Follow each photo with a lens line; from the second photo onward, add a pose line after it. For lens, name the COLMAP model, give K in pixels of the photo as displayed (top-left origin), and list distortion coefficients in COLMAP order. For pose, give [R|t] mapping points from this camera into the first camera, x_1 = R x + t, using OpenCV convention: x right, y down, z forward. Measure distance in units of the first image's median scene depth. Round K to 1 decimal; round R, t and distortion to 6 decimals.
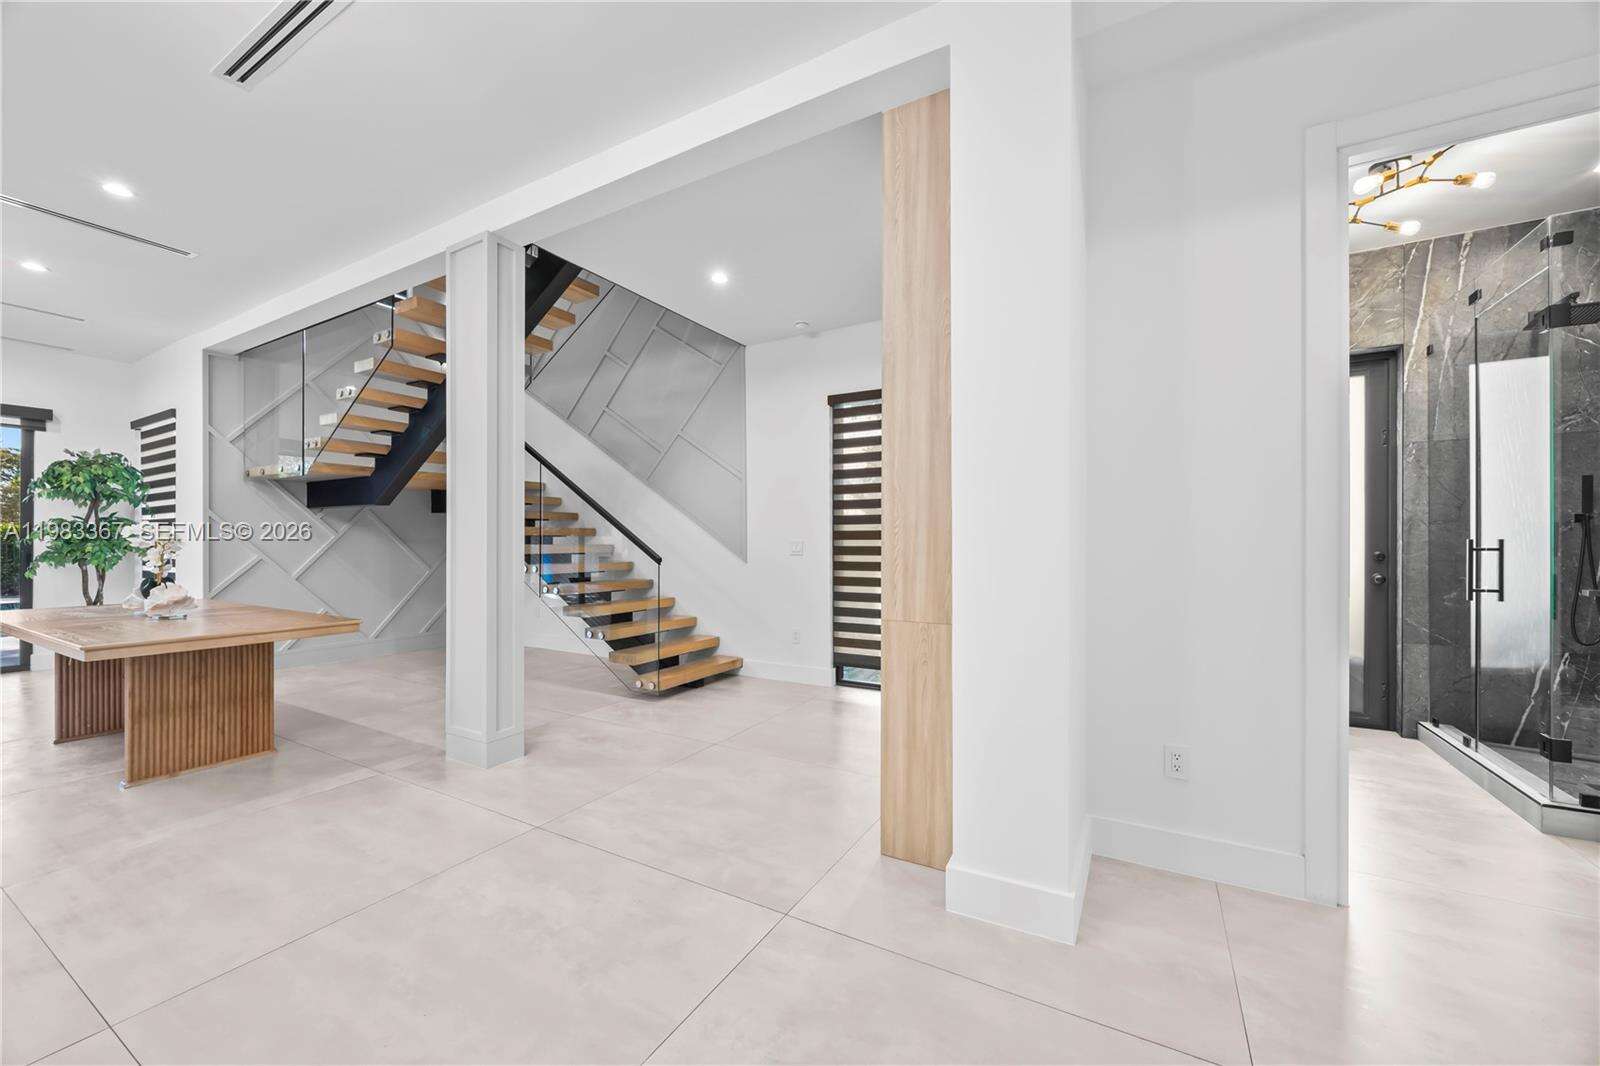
lens RADIAL K [[612.8, 0, 798.1], [0, 612.8, 543.3], [0, 0, 1]] dist [-0.002677, 0.000215]
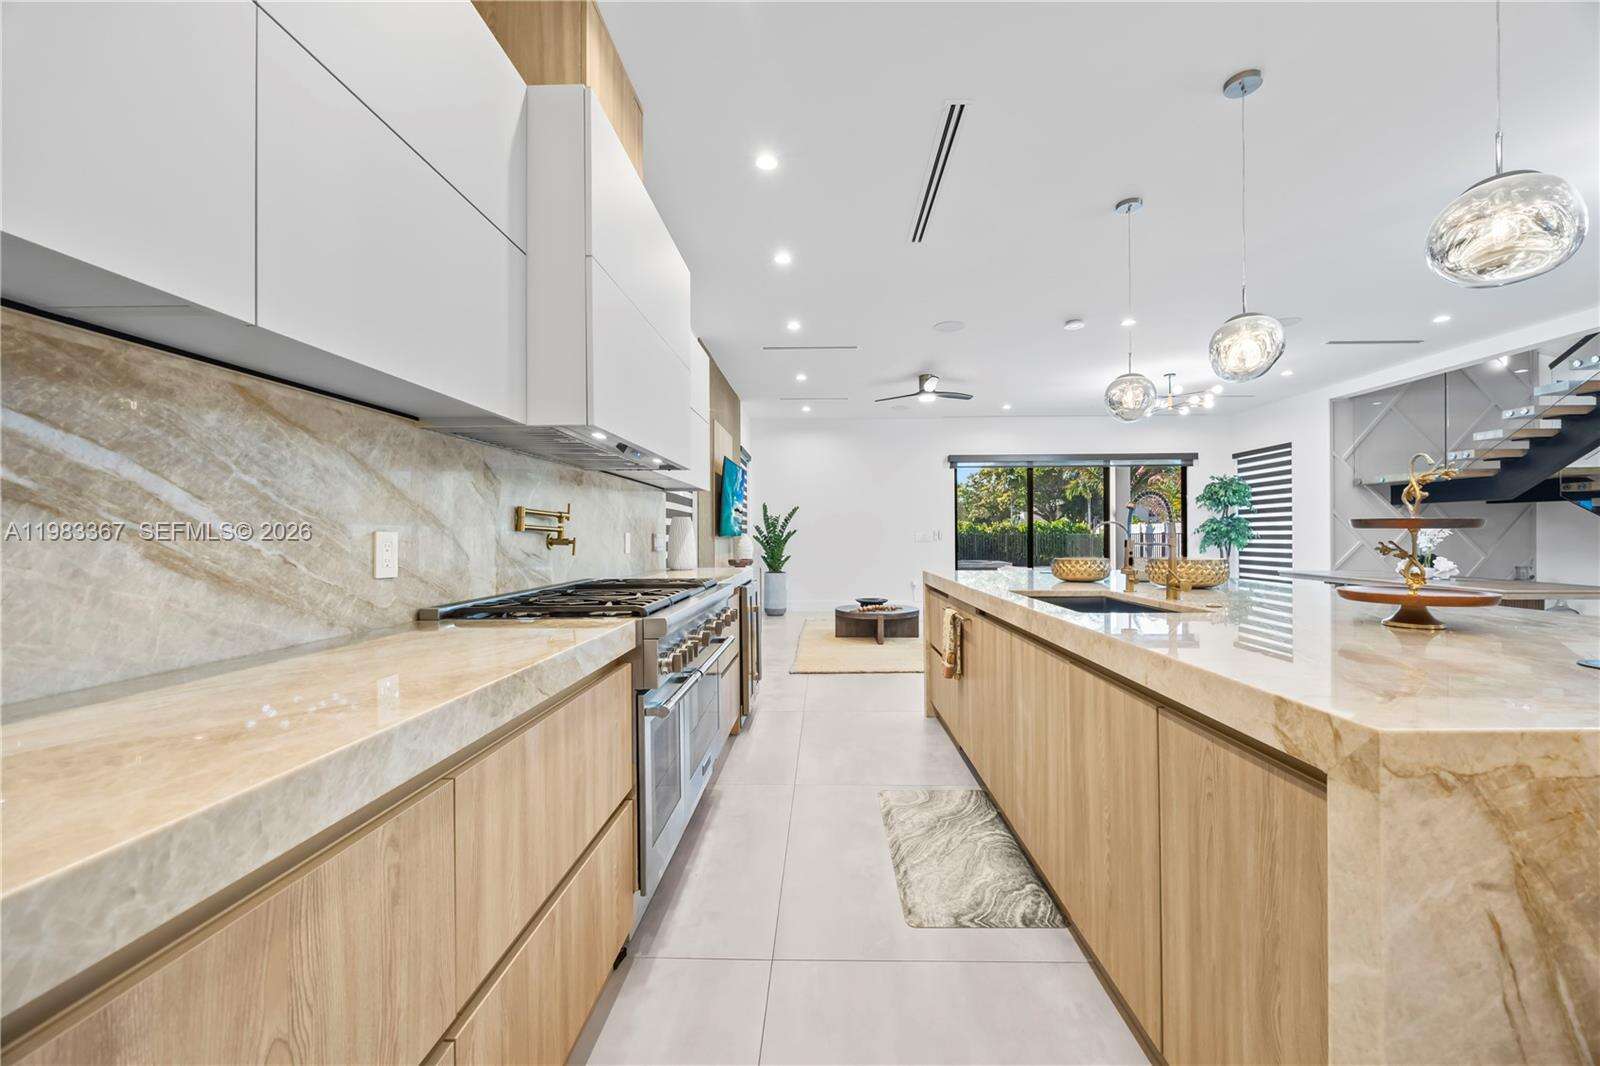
lens RADIAL K [[612.8, 0, 817.5], [0, 612.8, 536.6], [0, 0, 1]] dist [-0.002677, 0.000215]
pose [[0.482320, -0.001483, -0.875994, -0.288387], [0.007665, 0.999967, 0.002527, -0.002882], [0.875962, -0.007934, 0.482316, -0.778533]]
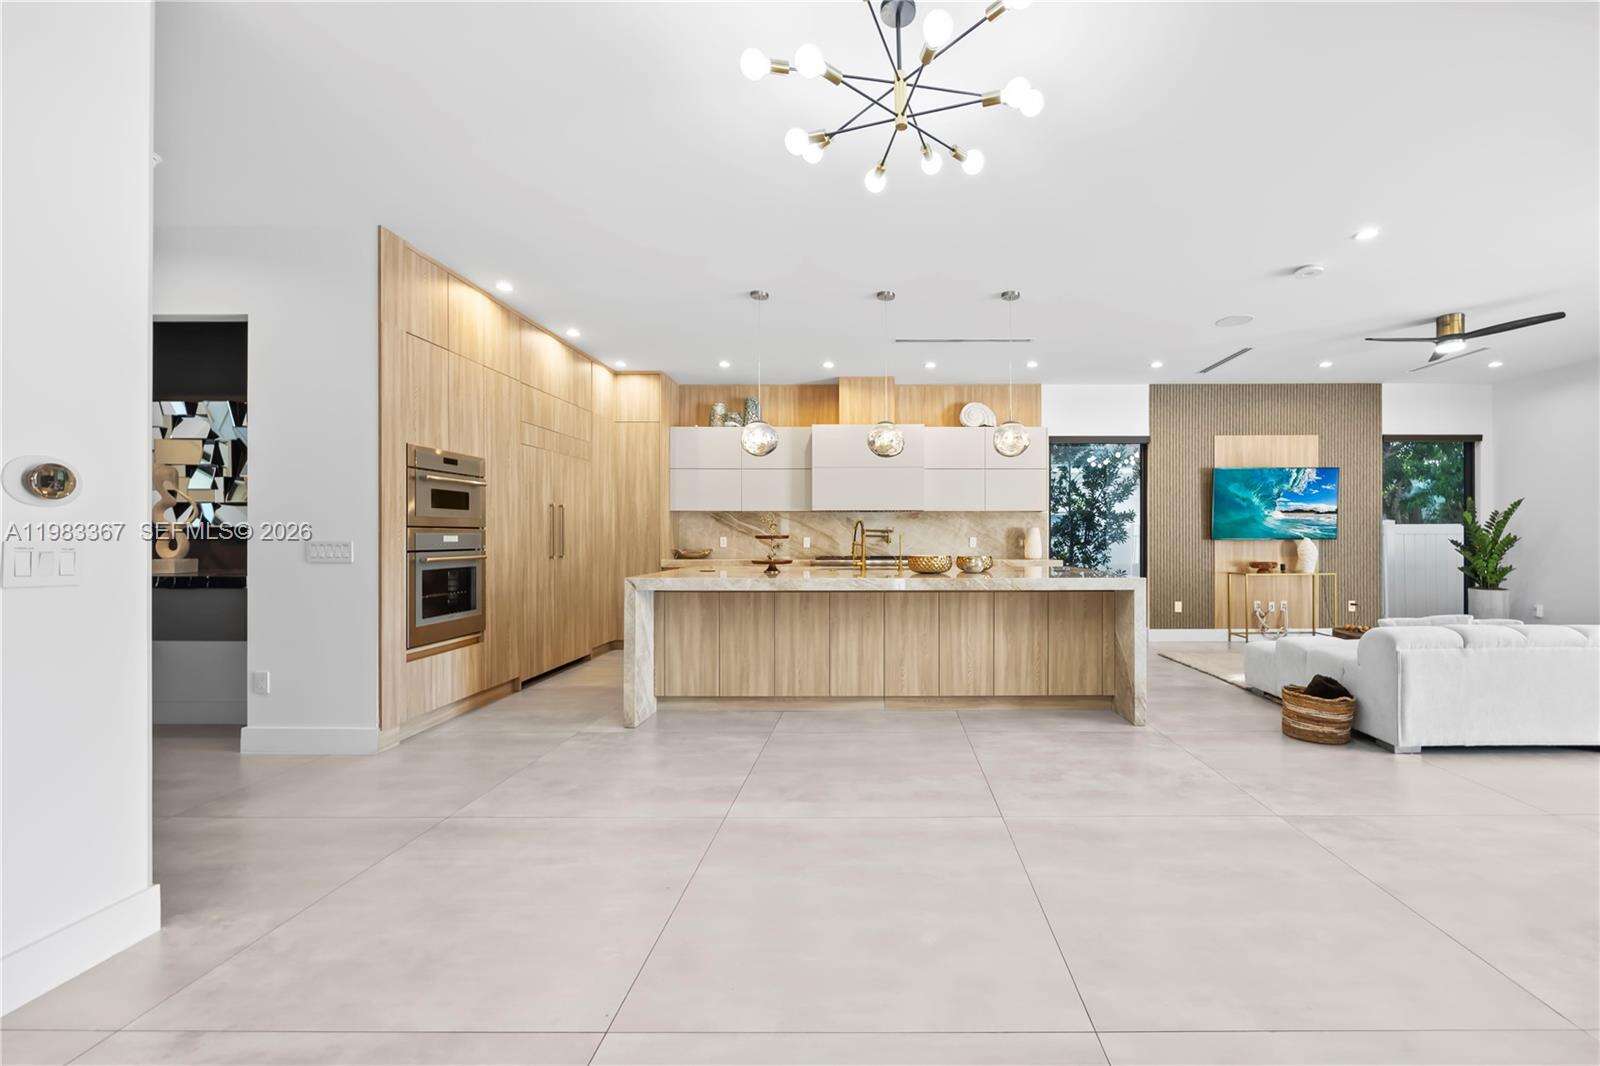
lens RADIAL K [[641.6, 0, 880.1], [0, 641.6, 537.1], [0, 0, 1]] dist [-0.003802, -0.000764]
pose [[-0.867841, 0.000280, -0.496842, -0.086823], [0.000457, 1.000000, -0.000235, -0.006088], [0.496841, -0.000431, -0.867841, 0.509833]]
